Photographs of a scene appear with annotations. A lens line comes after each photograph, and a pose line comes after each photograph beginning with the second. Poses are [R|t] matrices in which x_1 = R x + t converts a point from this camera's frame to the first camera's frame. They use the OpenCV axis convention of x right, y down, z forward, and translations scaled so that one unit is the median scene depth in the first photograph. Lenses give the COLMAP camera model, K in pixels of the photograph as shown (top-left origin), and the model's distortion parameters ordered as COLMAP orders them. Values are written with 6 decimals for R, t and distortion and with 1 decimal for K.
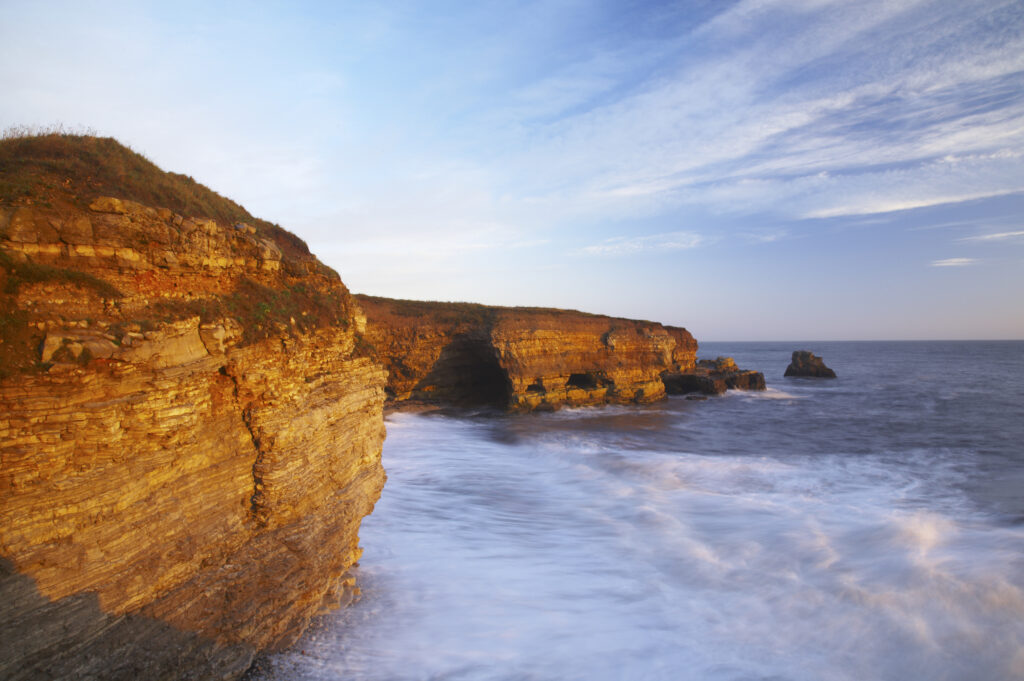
lens RADIAL K [[696.7, 0, 516.7], [0, 696.7, 341.1], [0, 0, 1]] dist [-0.125758, 0.065531]
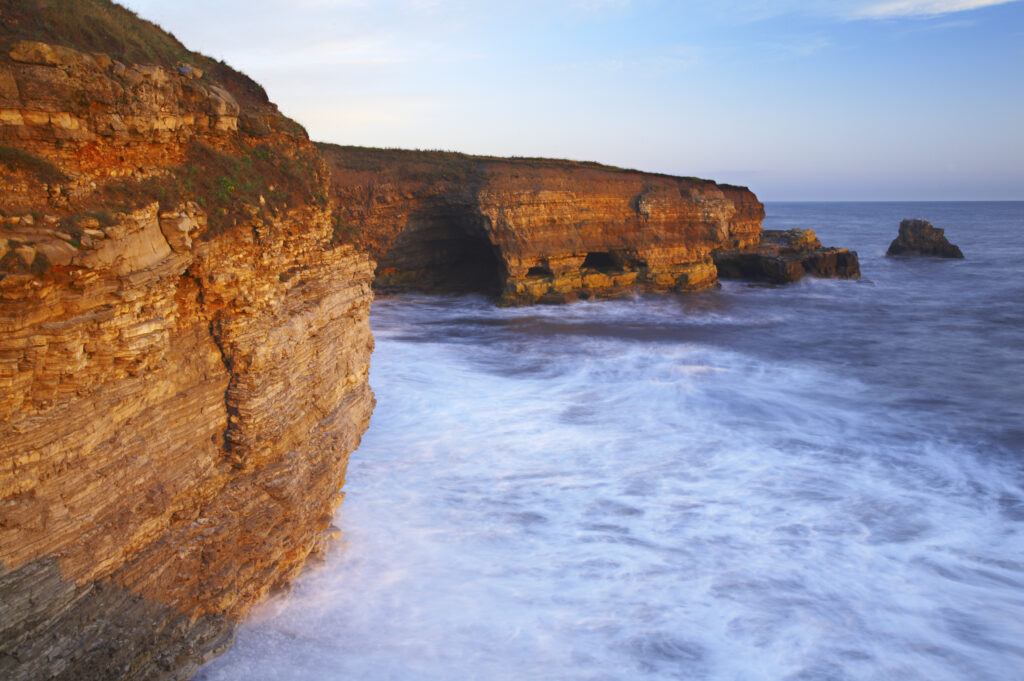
lens RADIAL K [[980.4, 0, 512.5], [0, 980.4, 341.7], [0, 0, 1]] dist [-0.005582, 0.082808]
pose [[0.999904, 0.003565, 0.013370, -0.060347], [-0.005448, 0.989631, 0.143531, -0.029311], [-0.012720, -0.143590, 0.989555, -0.081826]]
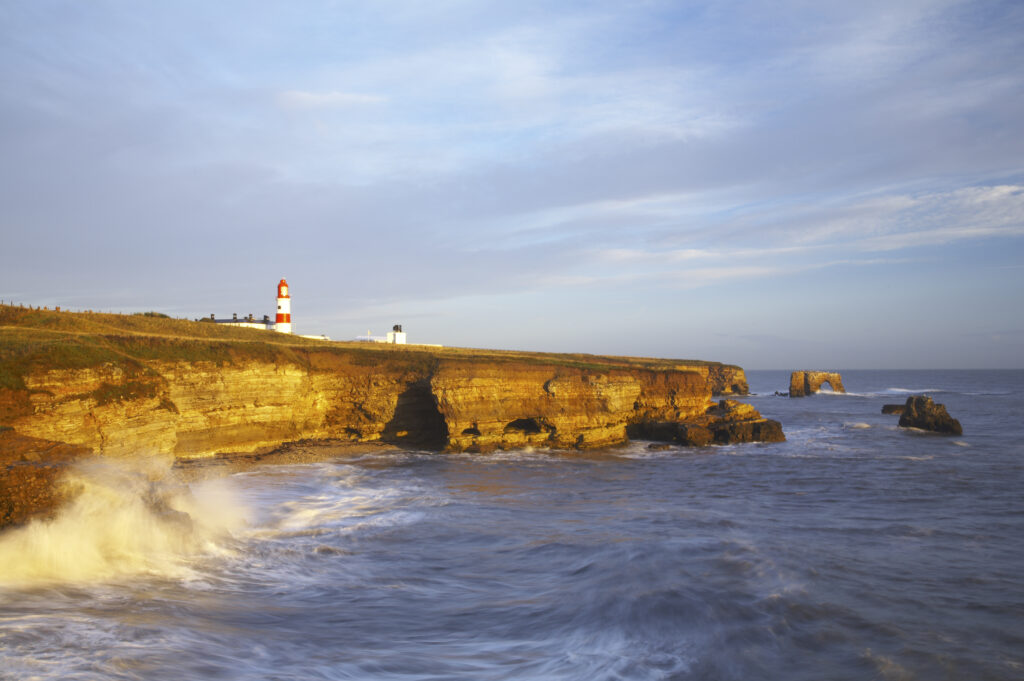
lens RADIAL K [[1110.2, 0, 512.0], [0, 1110.2, 340.5], [0, 0, 1]] dist [0.048541, 0.026252]
pose [[0.967242, -0.006003, -0.253784, 2.258469], [-0.000137, 0.999708, -0.024169, -0.141977], [0.253855, 0.023412, 0.966959, -2.879130]]
